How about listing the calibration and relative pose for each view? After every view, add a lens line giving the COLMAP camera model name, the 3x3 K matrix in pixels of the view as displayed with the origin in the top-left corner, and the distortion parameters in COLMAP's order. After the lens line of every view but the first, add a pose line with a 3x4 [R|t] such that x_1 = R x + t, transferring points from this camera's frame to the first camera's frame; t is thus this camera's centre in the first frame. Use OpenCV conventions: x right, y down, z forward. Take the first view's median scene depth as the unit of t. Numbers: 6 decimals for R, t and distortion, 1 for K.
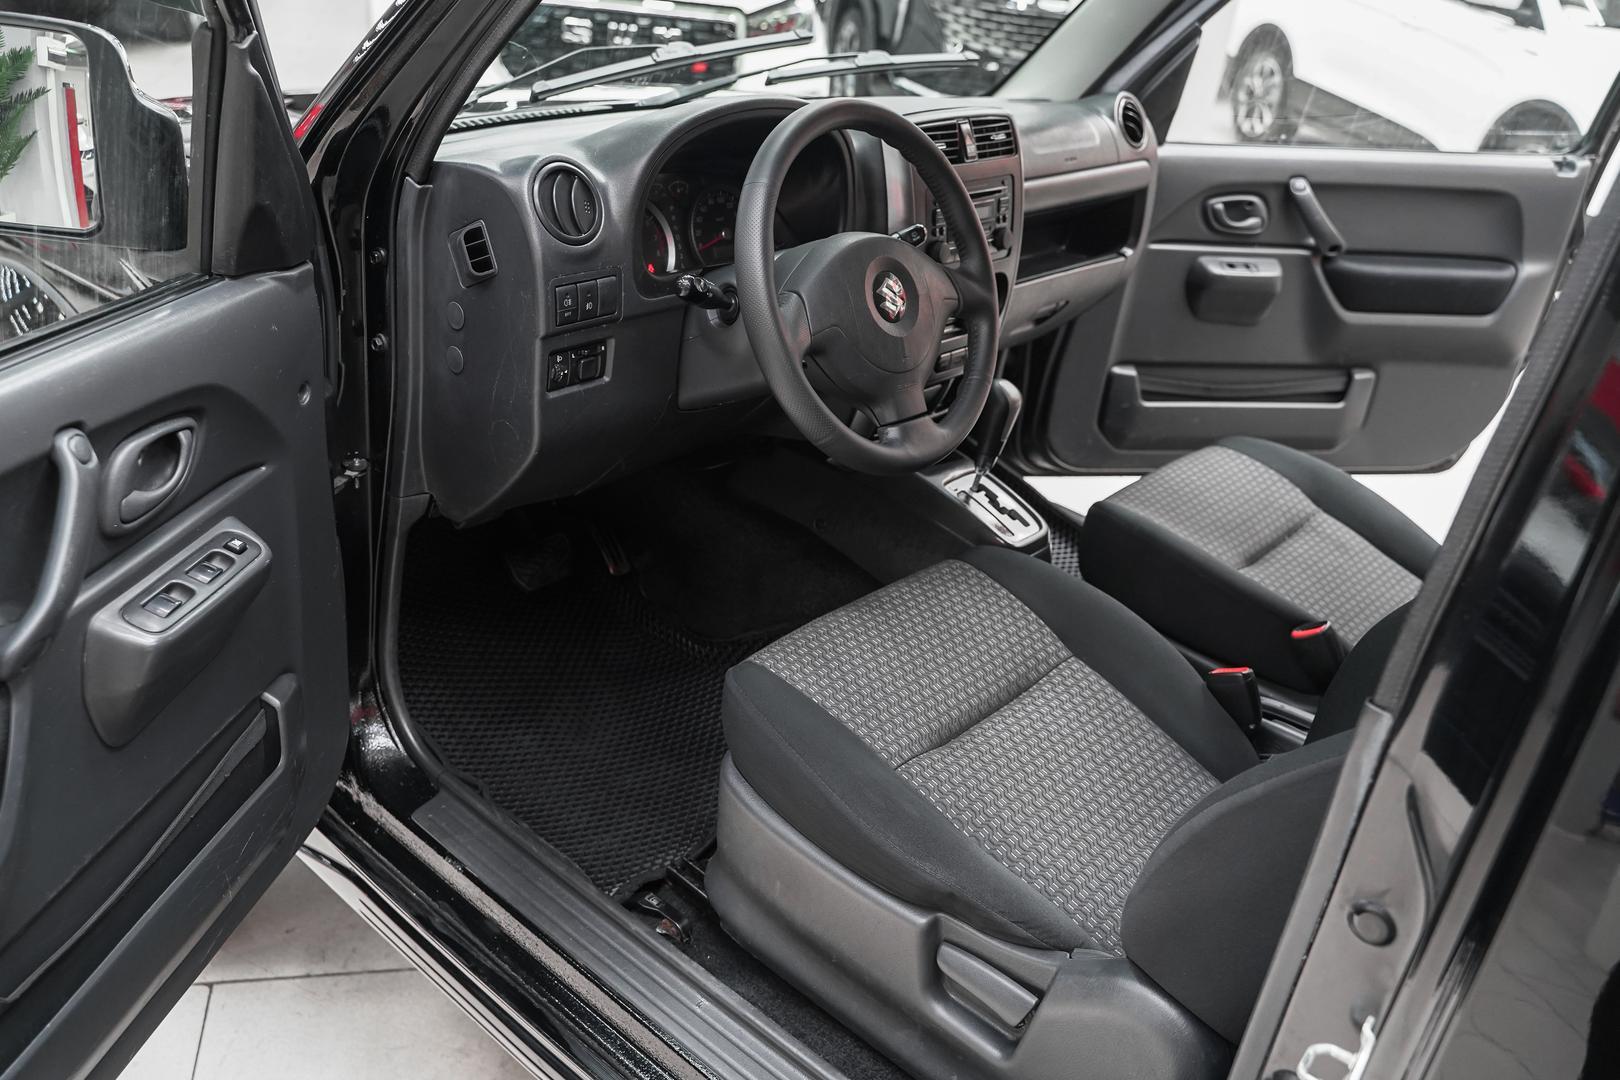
lens RADIAL K [[1301.8, 0, 809.0], [0, 1301.8, 543.0], [0, 0, 1]] dist [-0.031223, 0.003259]
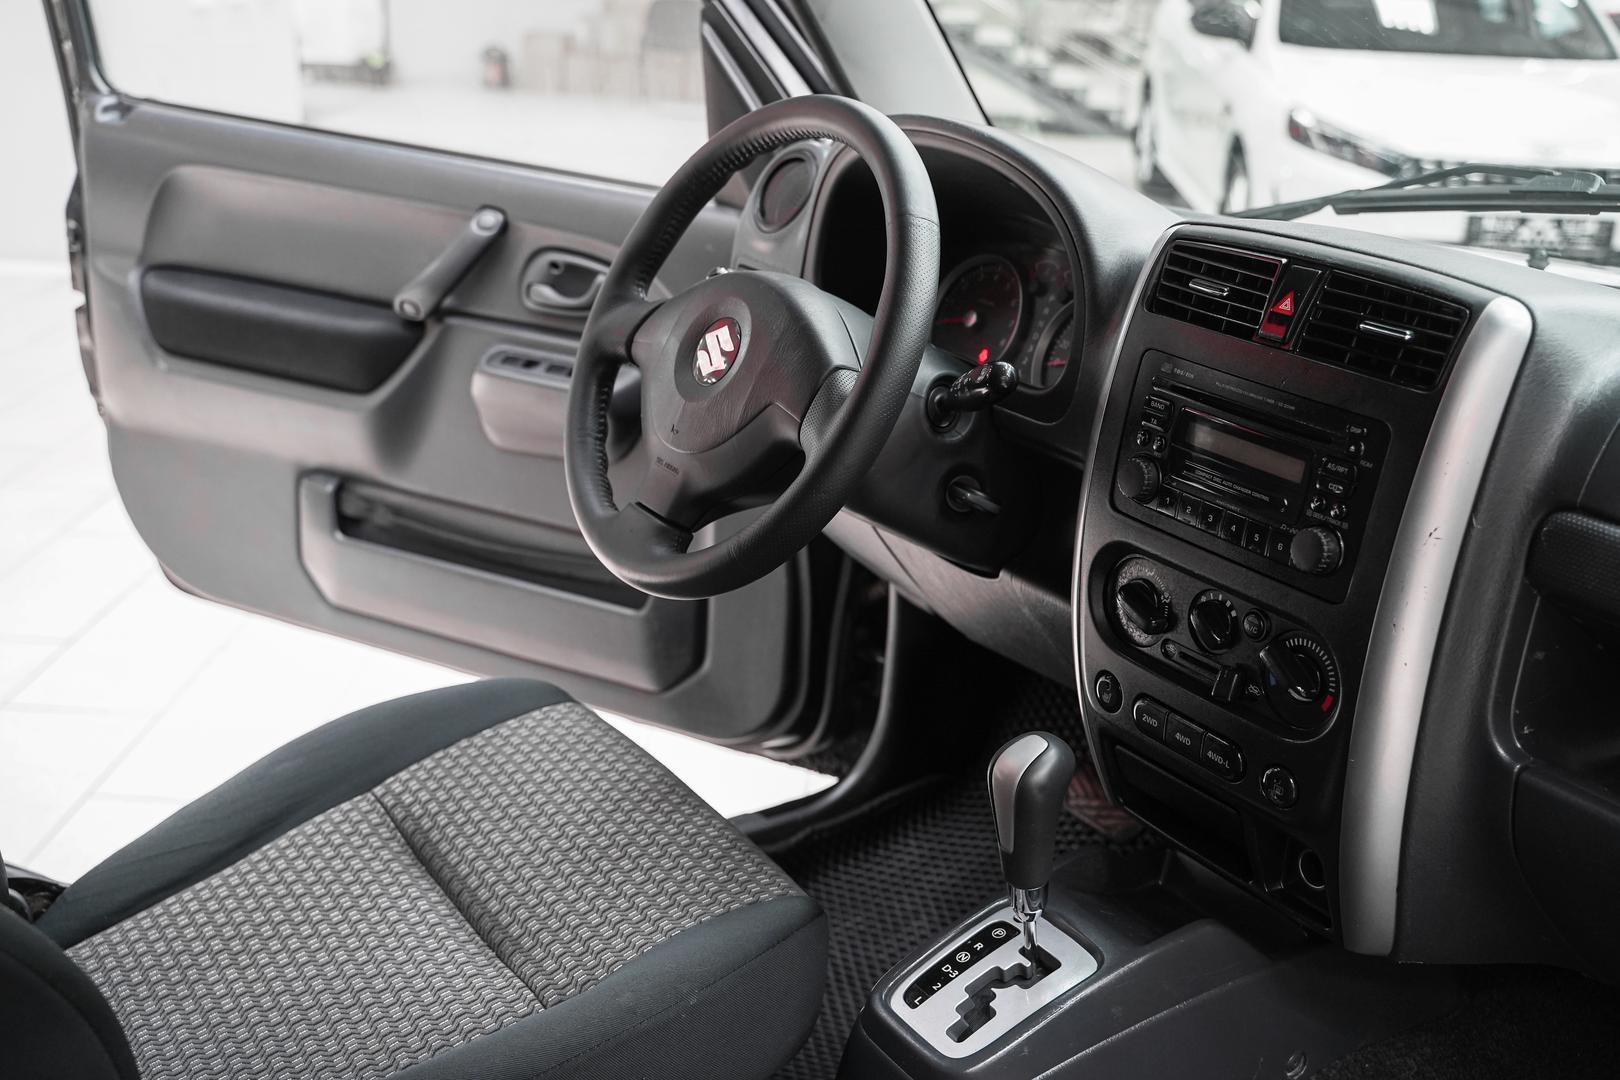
lens RADIAL K [[1689.4, 0, 811.5], [0, 1689.4, 541.7], [0, 0, 1]] dist [-0.004814, 0.016529]
pose [[-0.238086, 0.216051, -0.946909, 0.675524], [-0.526695, 0.790420, 0.312775, -0.300233], [0.816031, 0.573200, -0.074396, 0.831978]]
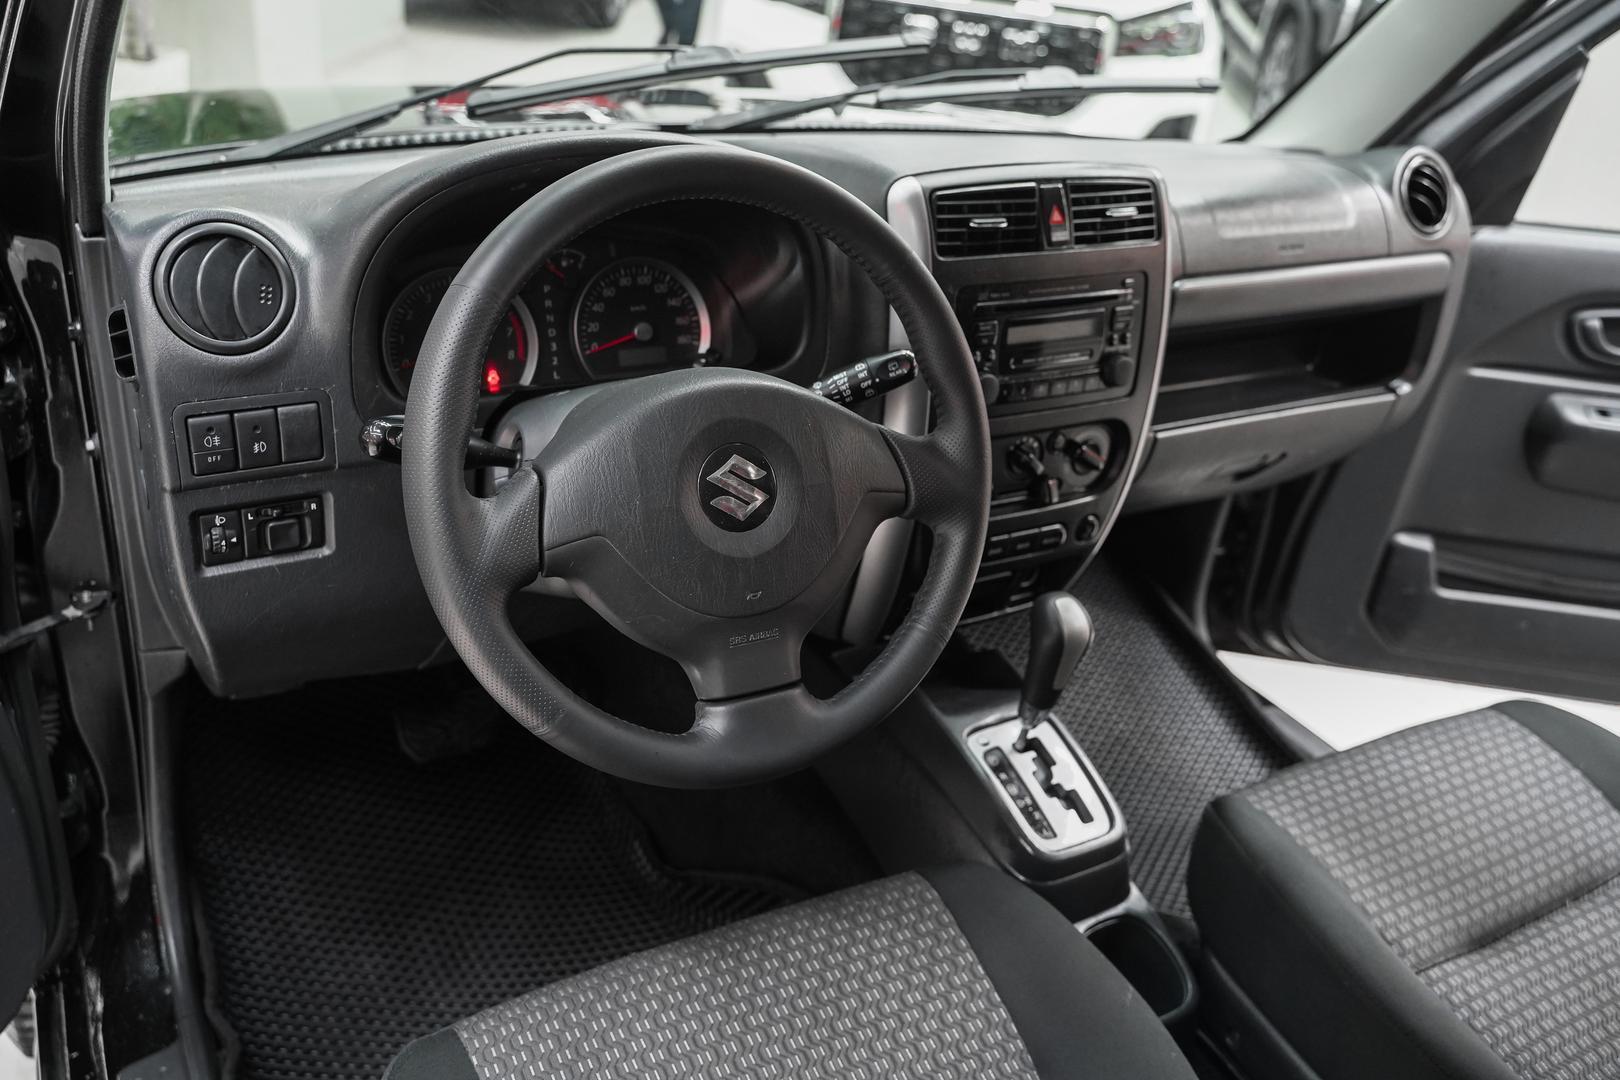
lens RADIAL K [[1322.7, 0, 810.2], [0, 1322.7, 533.4], [0, 0, 1]] dist [-0.011613, -0.001562]
pose [[0.946034, 0.145309, -0.289664, 0.190405], [-0.149787, 0.988695, 0.006778, -0.126312], [0.287374, 0.036975, 0.957104, 0.313133]]
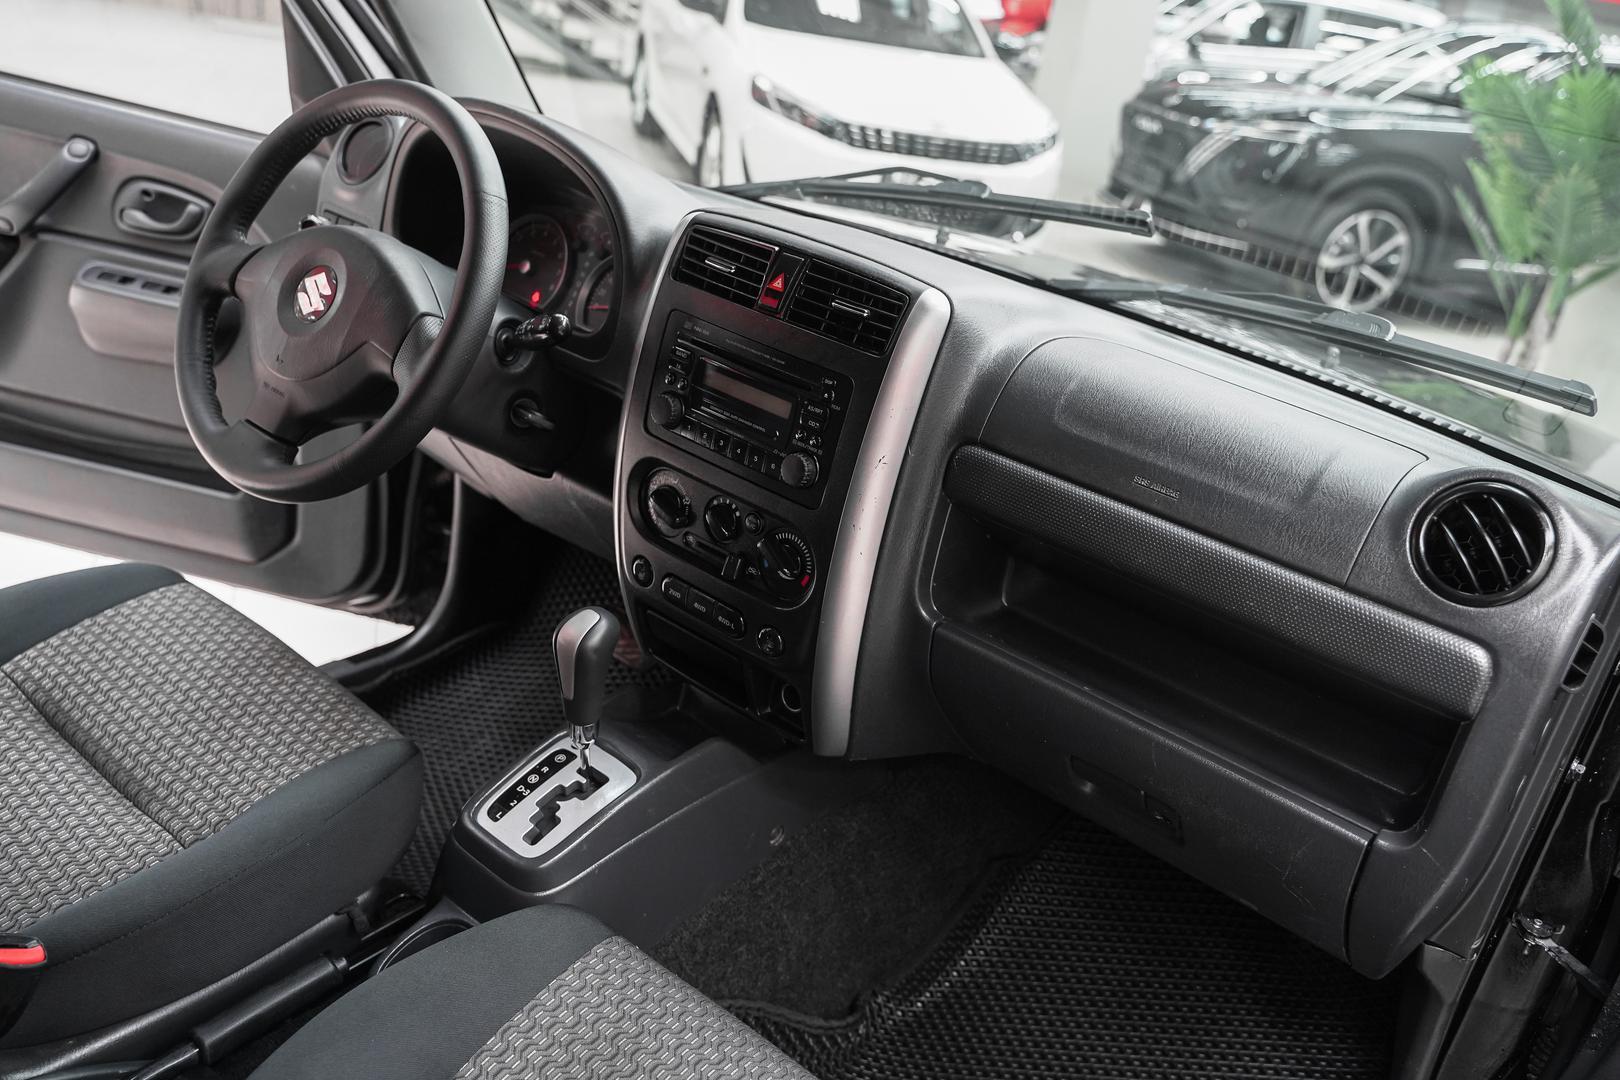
lens RADIAL K [[1340.3, 0, 804.2], [0, 1340.3, 544.0], [0, 0, 1]] dist [-0.015426, 0.010423]
pose [[0.066906, 0.310384, -0.948254, 0.685522], [-0.604849, 0.768464, 0.208858, -0.311512], [0.793525, 0.559576, 0.239150, 0.806750]]
